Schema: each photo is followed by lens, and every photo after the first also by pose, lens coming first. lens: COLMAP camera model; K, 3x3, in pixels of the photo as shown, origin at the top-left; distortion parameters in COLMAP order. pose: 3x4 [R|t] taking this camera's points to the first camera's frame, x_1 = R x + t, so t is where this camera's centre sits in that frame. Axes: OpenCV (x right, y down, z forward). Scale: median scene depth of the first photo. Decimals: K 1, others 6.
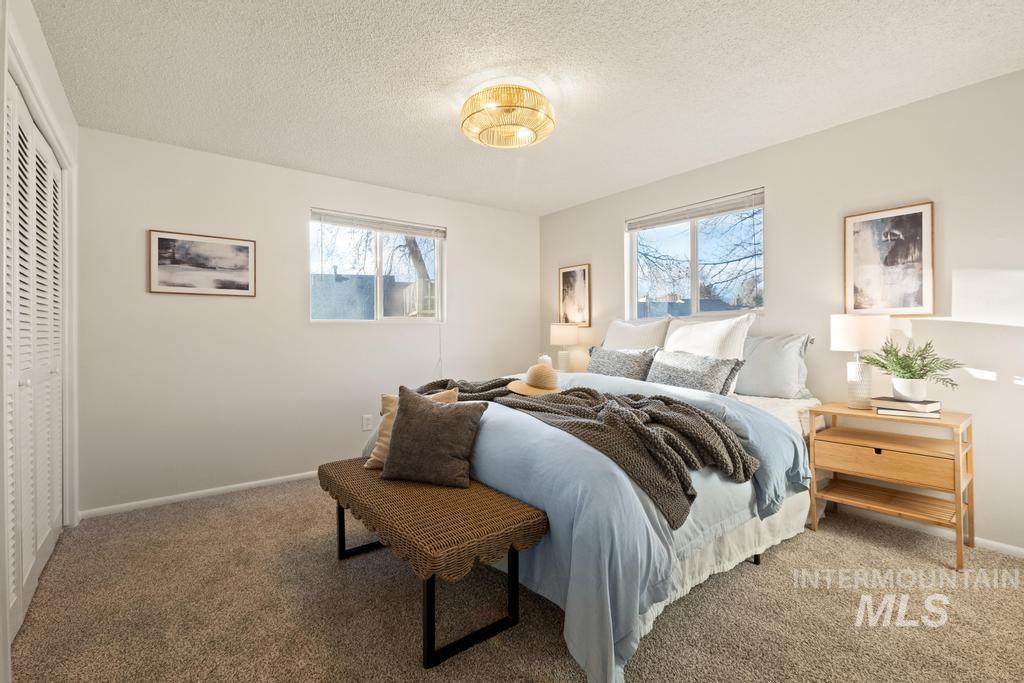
lens RADIAL K [[470.7, 0, 516.4], [0, 470.7, 335.1], [0, 0, 1]] dist [-0.014578, 0.006483]
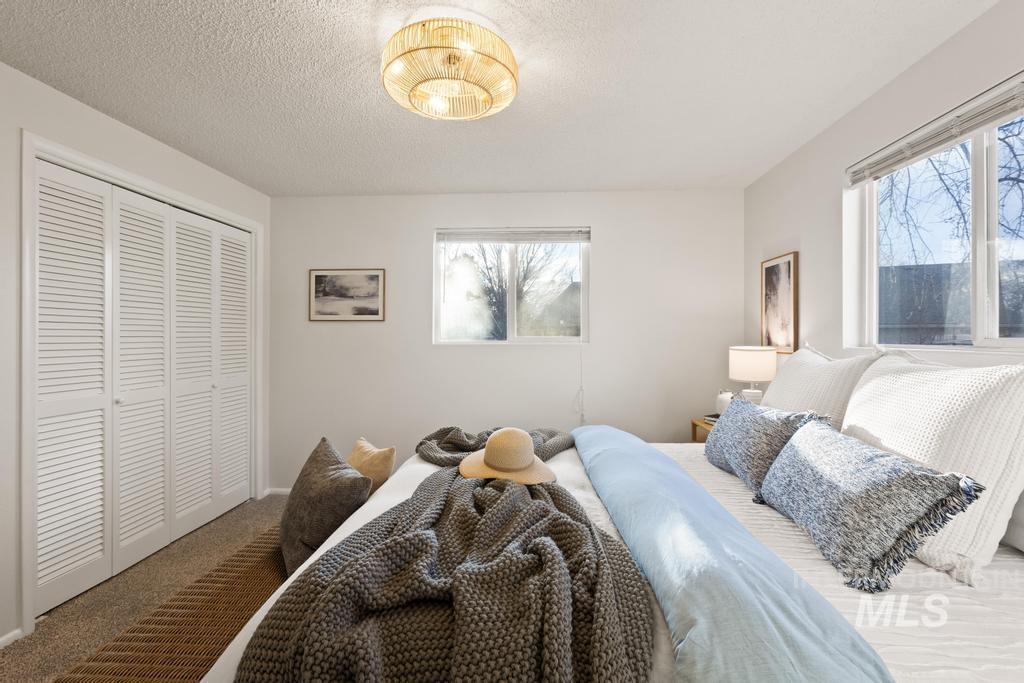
lens RADIAL K [[470.7, 0, 508.9], [0, 470.7, 336.1], [0, 0, 1]] dist [-0.014578, 0.006483]
pose [[0.741392, 0.008477, -0.671018, 0.412279], [-0.008329, 0.999959, 0.003431, -0.058140], [0.671020, 0.003045, 0.741433, 0.428962]]
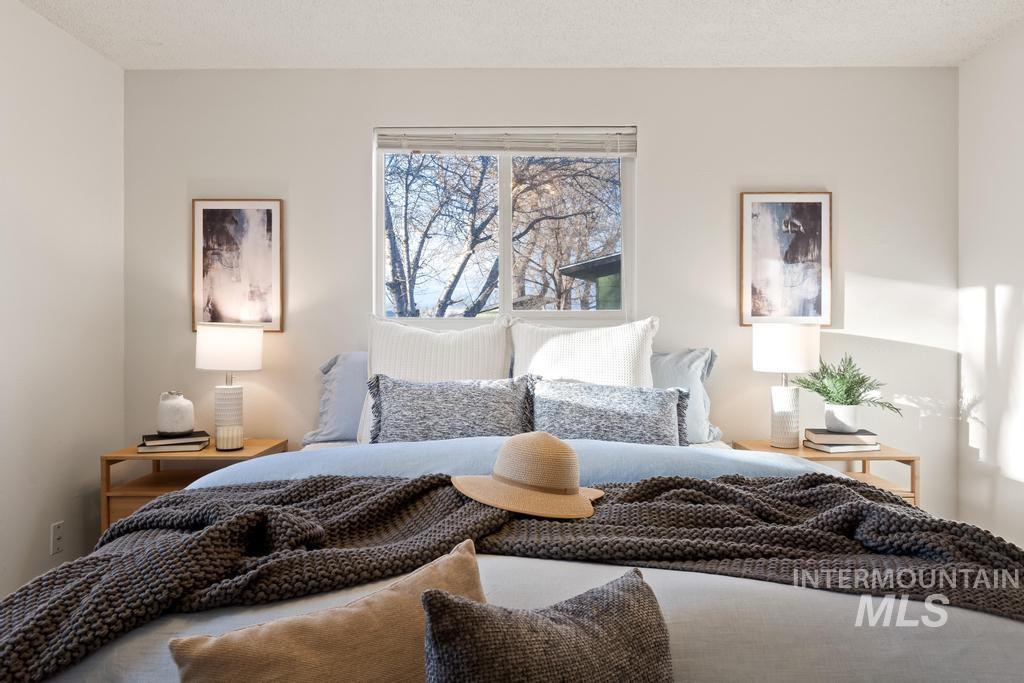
lens RADIAL K [[703.5, 0, 508.5], [0, 703.5, 339.9], [0, 0, 1]] dist [0.002756, 0.002098]
pose [[0.619738, -0.004873, 0.784794, -0.379414], [-0.001920, 0.999968, 0.007725, -0.021825], [-0.784807, -0.006294, 0.619709, 0.536928]]
